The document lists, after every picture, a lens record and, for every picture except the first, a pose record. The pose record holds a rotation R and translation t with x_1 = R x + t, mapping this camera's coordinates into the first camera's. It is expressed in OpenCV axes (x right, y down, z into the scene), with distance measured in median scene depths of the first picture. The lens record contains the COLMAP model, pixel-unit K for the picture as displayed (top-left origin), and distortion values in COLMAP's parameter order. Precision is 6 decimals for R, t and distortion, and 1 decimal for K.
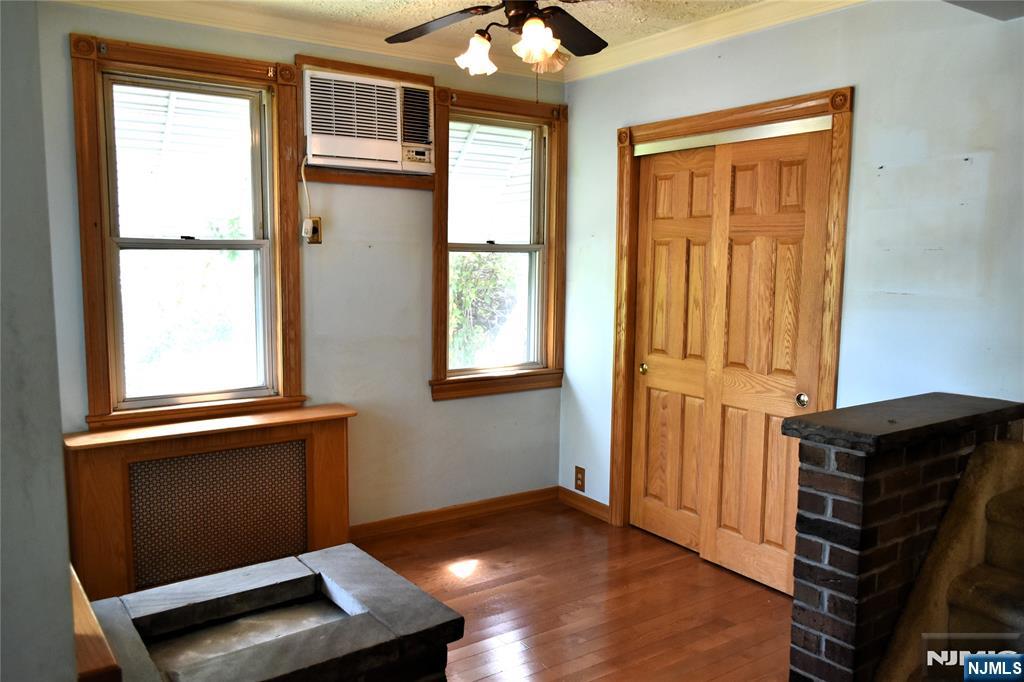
lens RADIAL K [[791.5, 0, 512.0], [0, 791.5, 343.2], [0, 0, 1]] dist [-0.016350, 0.008407]
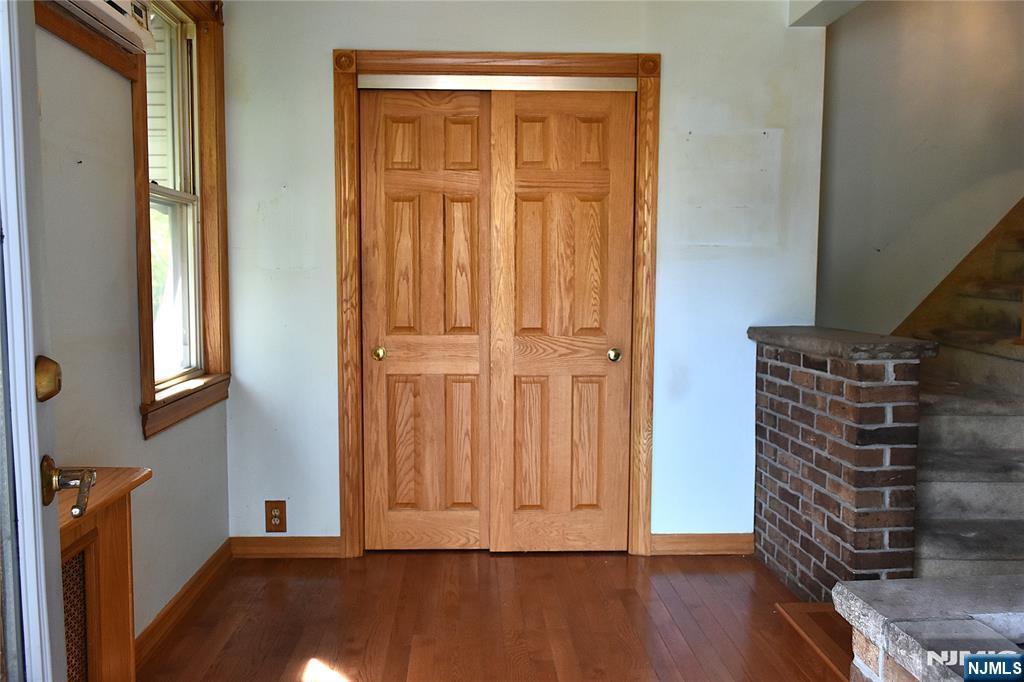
lens RADIAL K [[791.5, 0, 511.0], [0, 791.5, 341.3], [0, 0, 1]] dist [-0.016350, 0.008407]
pose [[0.531050, -0.077747, 0.843766, -0.511815], [0.096270, 0.994870, 0.031080, 0.008960], [-0.841854, 0.064725, 0.535810, 0.514355]]
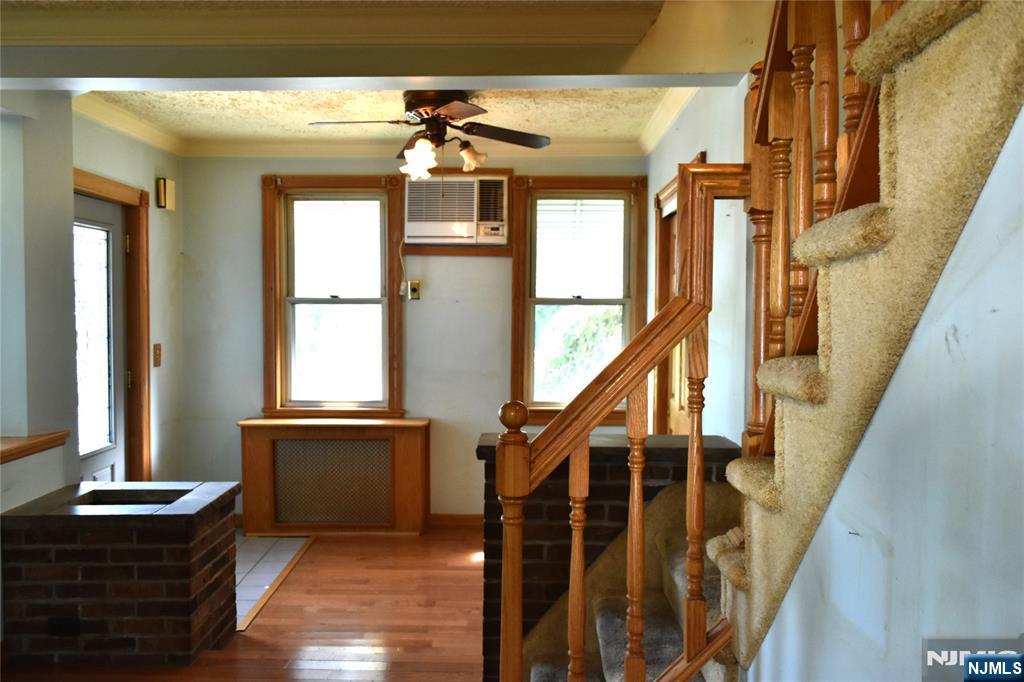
lens RADIAL K [[791.5, 0, 506.8], [0, 791.5, 343.1], [0, 0, 1]] dist [-0.016350, 0.008407]
pose [[0.817203, 0.021215, -0.575960, 0.700500], [-0.061673, 0.996803, -0.050788, 0.010420], [0.573041, 0.077026, 0.815899, -0.028907]]
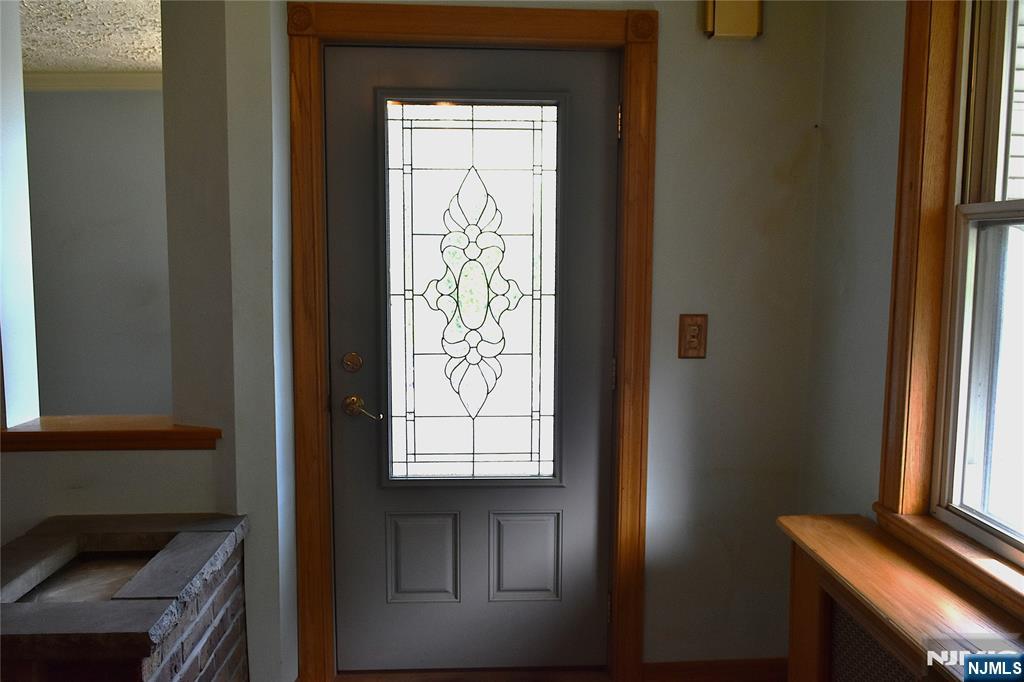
lens RADIAL K [[791.5, 0, 510.0], [0, 791.5, 340.4], [0, 0, 1]] dist [-0.016350, 0.008407]
pose [[-0.540190, 0.067490, -0.838832, 0.105180], [-0.105011, 0.983582, 0.146761, -0.080314], [0.834965, 0.167365, -0.524234, 0.951046]]
